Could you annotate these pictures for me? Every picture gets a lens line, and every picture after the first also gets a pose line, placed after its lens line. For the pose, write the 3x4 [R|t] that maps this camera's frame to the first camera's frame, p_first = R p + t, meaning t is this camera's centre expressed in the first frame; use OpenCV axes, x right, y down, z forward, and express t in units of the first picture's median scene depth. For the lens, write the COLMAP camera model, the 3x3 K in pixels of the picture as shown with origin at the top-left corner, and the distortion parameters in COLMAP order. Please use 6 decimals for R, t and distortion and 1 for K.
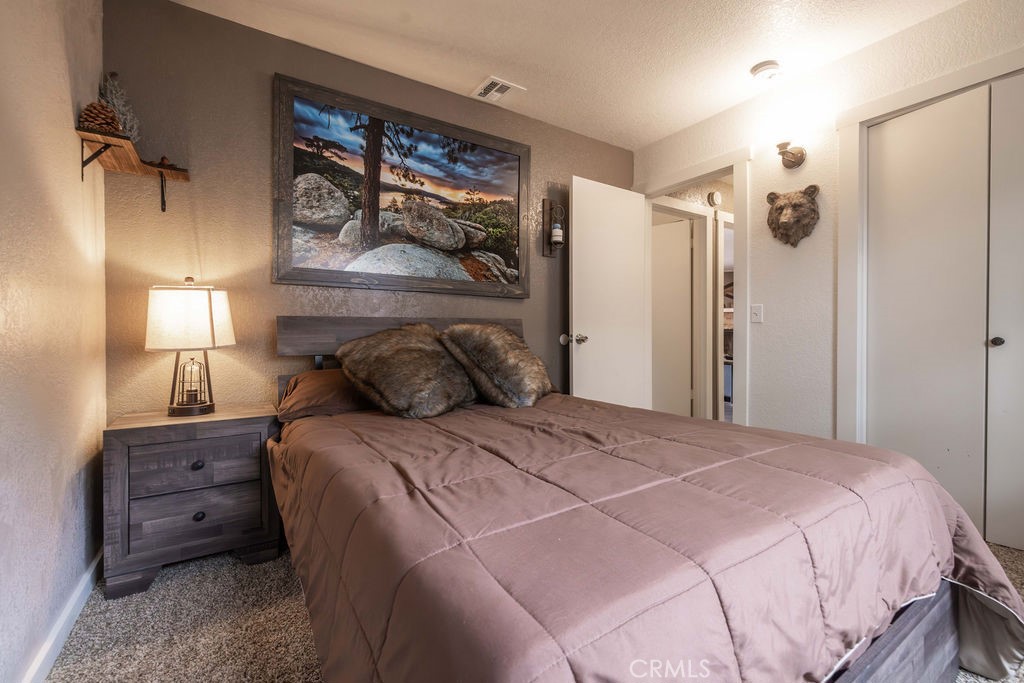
lens RADIAL K [[429.5, 0, 510.9], [0, 429.5, 336.4], [0, 0, 1]] dist [0.011865, 0.000061]
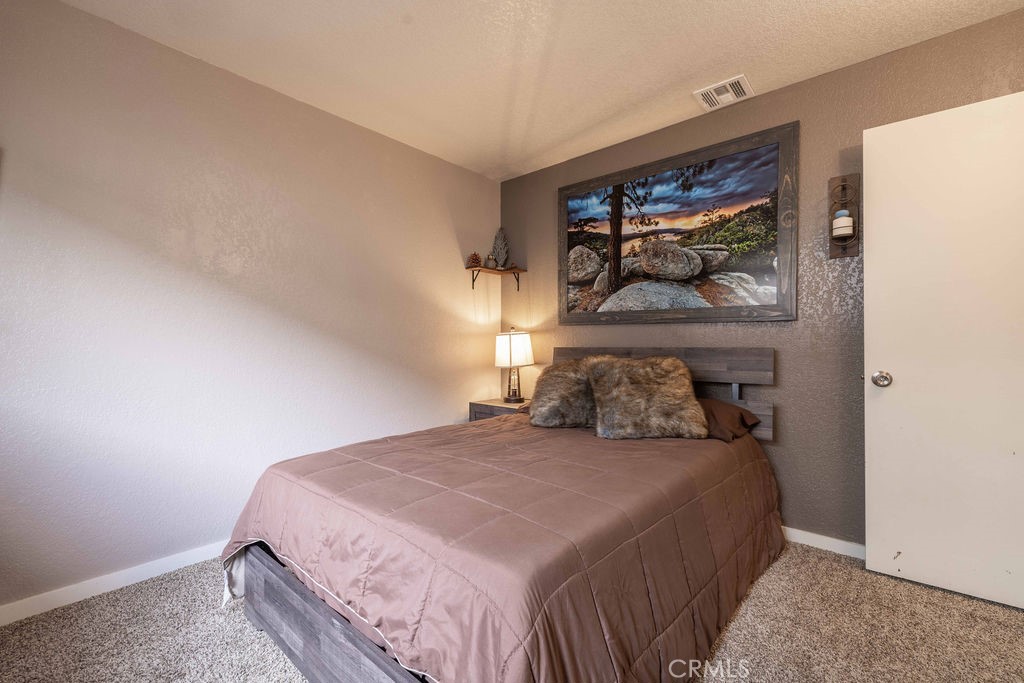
lens RADIAL K [[429.5, 0, 510.0], [0, 429.5, 342.1], [0, 0, 1]] dist [0.011865, 0.000061]
pose [[0.285193, 0.004002, -0.958462, 0.742770], [-0.005321, 0.999982, 0.002592, -0.057929], [0.958455, 0.004361, 0.285209, 0.345096]]
